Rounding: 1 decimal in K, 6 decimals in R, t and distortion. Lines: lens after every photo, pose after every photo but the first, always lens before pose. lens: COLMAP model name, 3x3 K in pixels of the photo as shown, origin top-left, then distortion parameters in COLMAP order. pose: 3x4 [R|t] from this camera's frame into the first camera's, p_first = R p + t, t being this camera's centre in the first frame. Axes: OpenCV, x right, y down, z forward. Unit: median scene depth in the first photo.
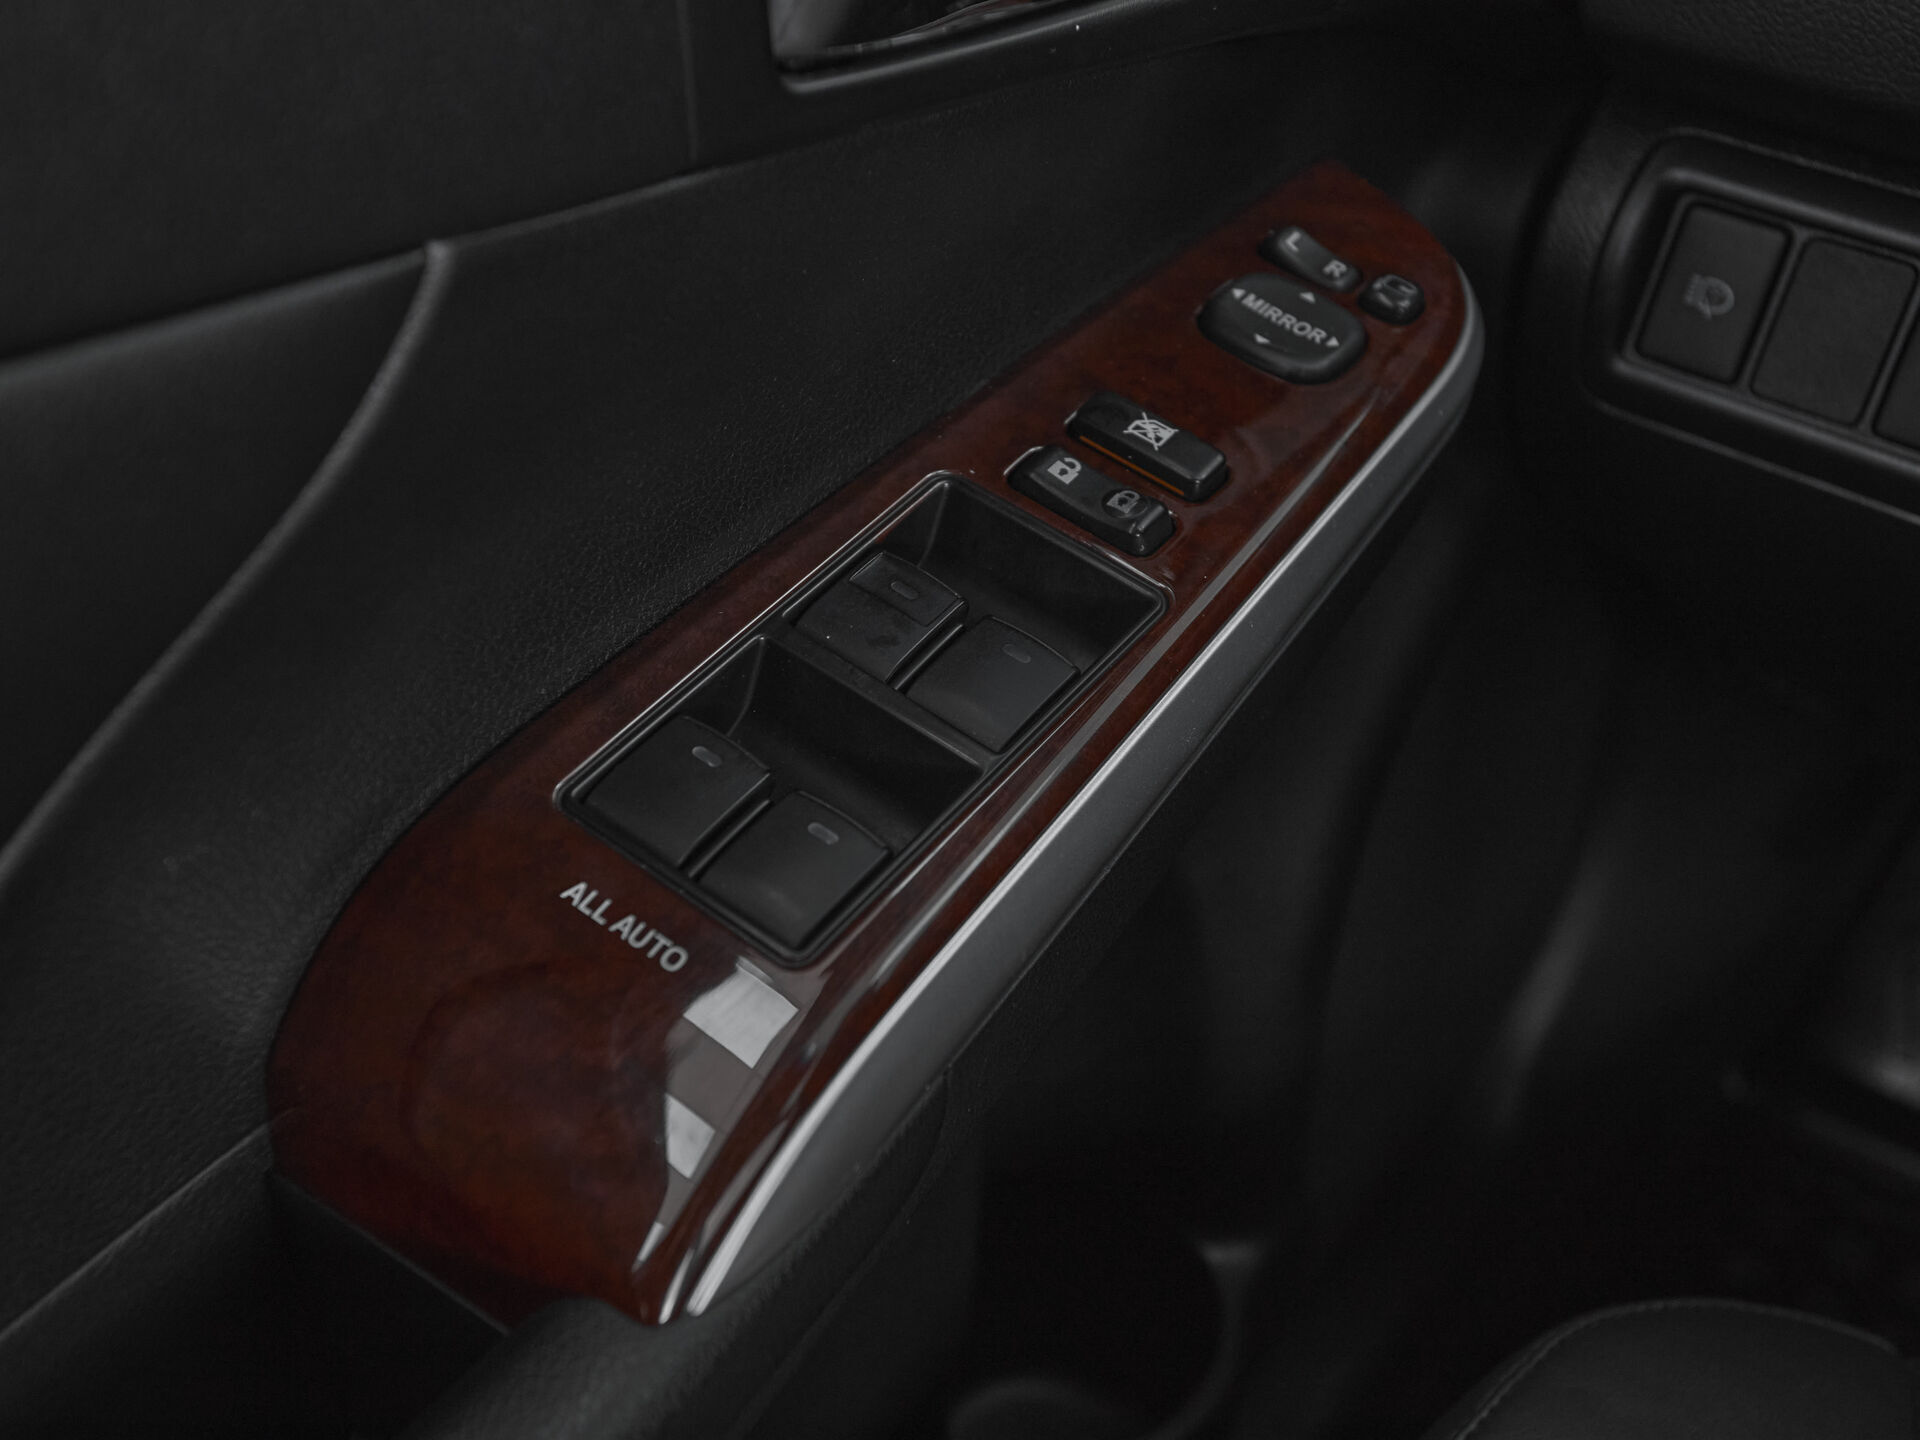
lens RADIAL K [[2358.9, 0, 960.0], [0, 2358.9, 720.0], [0, 0, 1]] dist [0.030543, 0.054915]
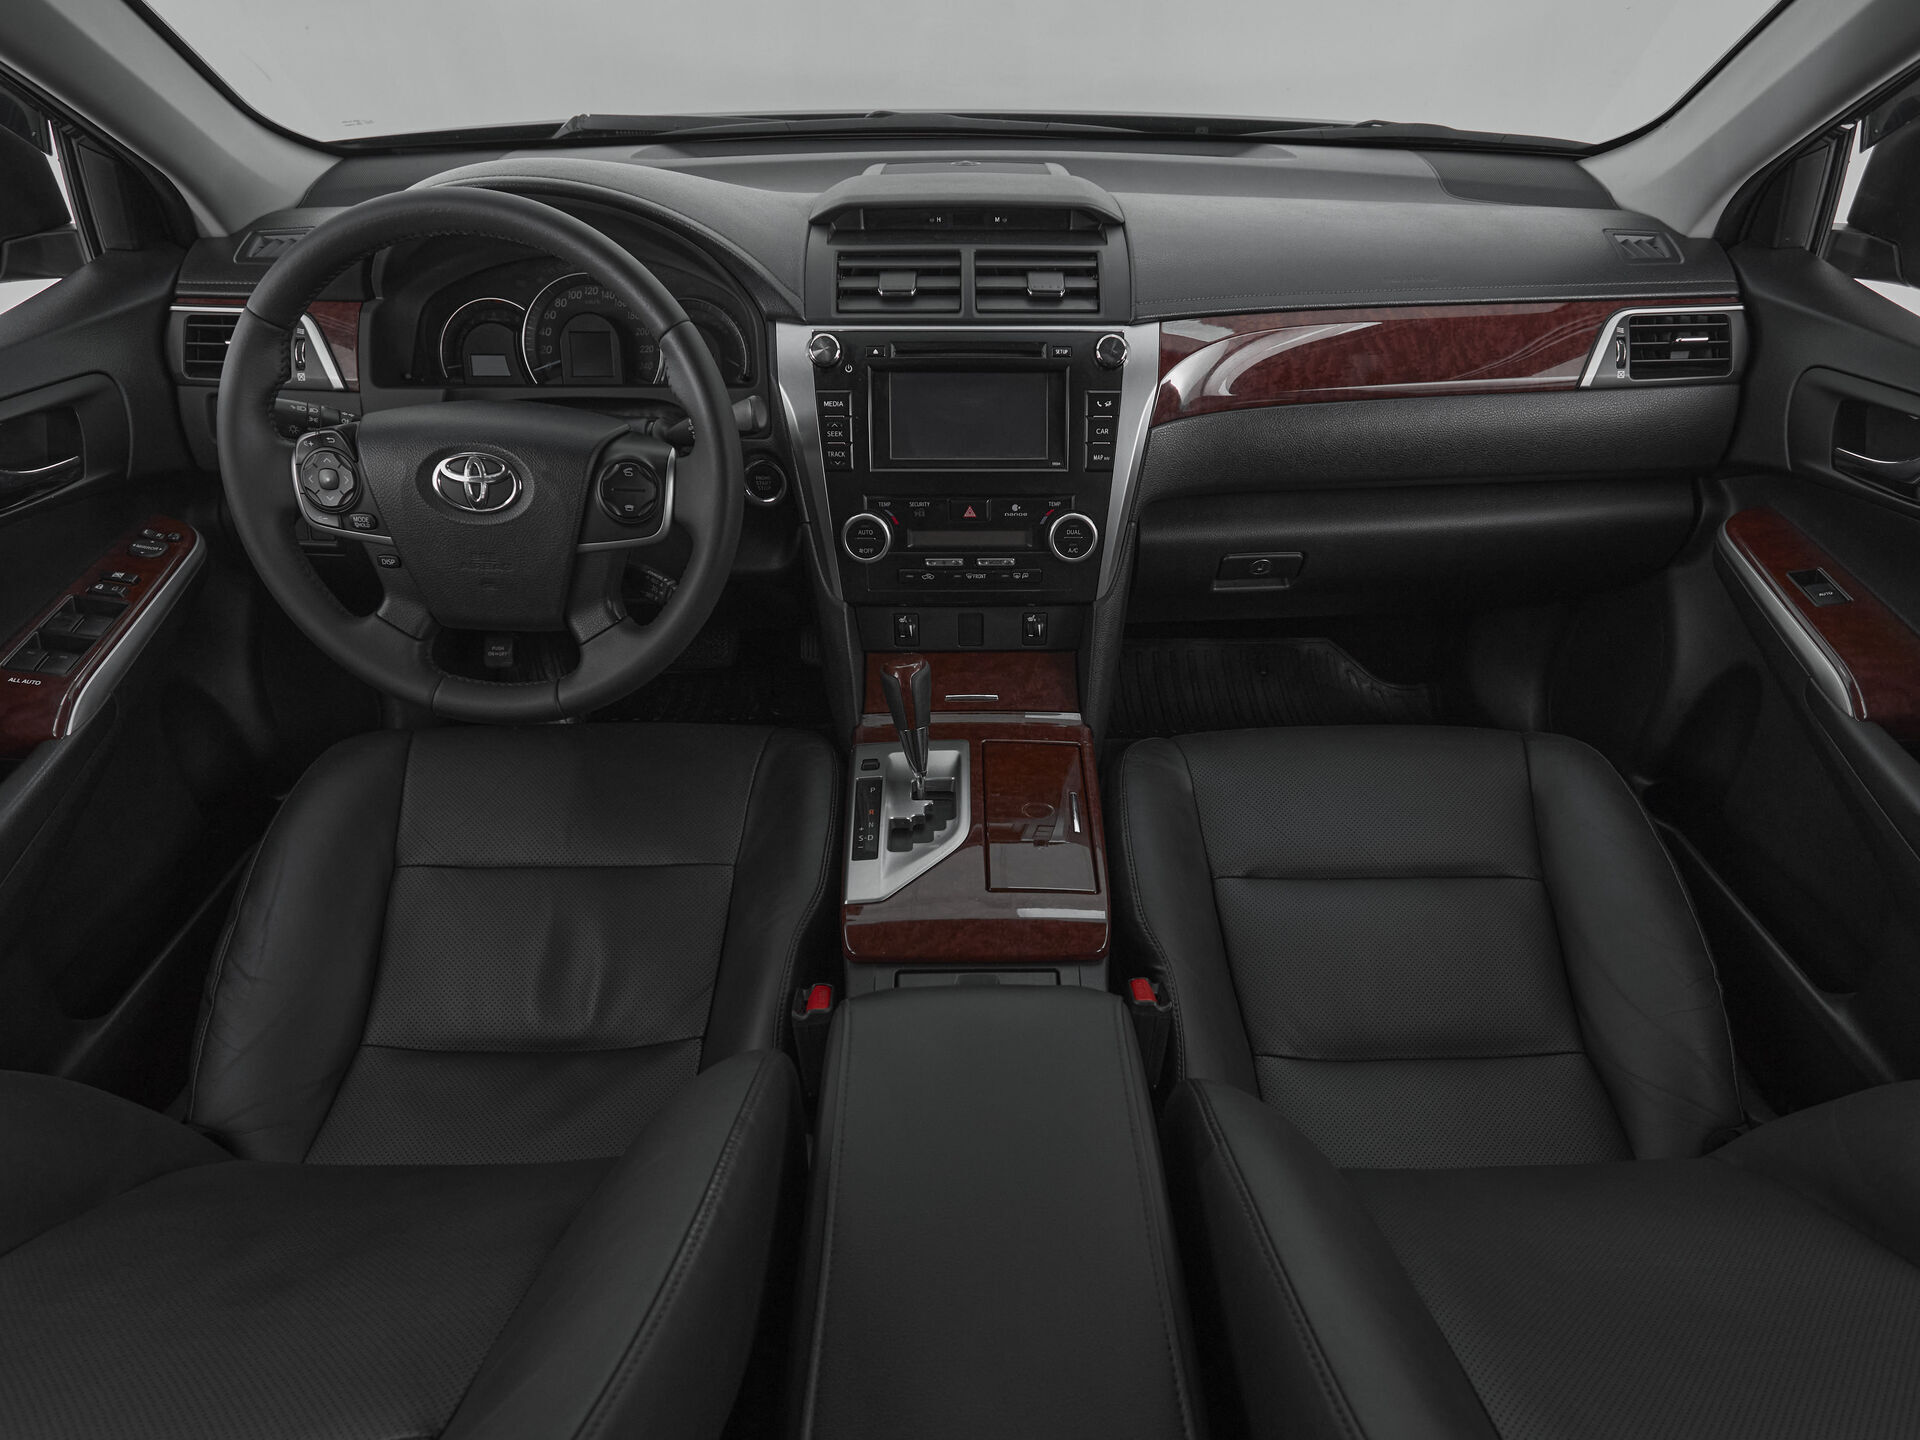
lens RADIAL K [[1184.2, 0, 988.7], [0, 1184.2, 808.0], [0, 0, 1]] dist [0.004309, -0.001968]
pose [[0.805510, -0.369253, 0.463471, 0.211671], [0.359870, 0.926200, 0.112464, 0.670623], [-0.470795, 0.076199, 0.878946, -1.875589]]
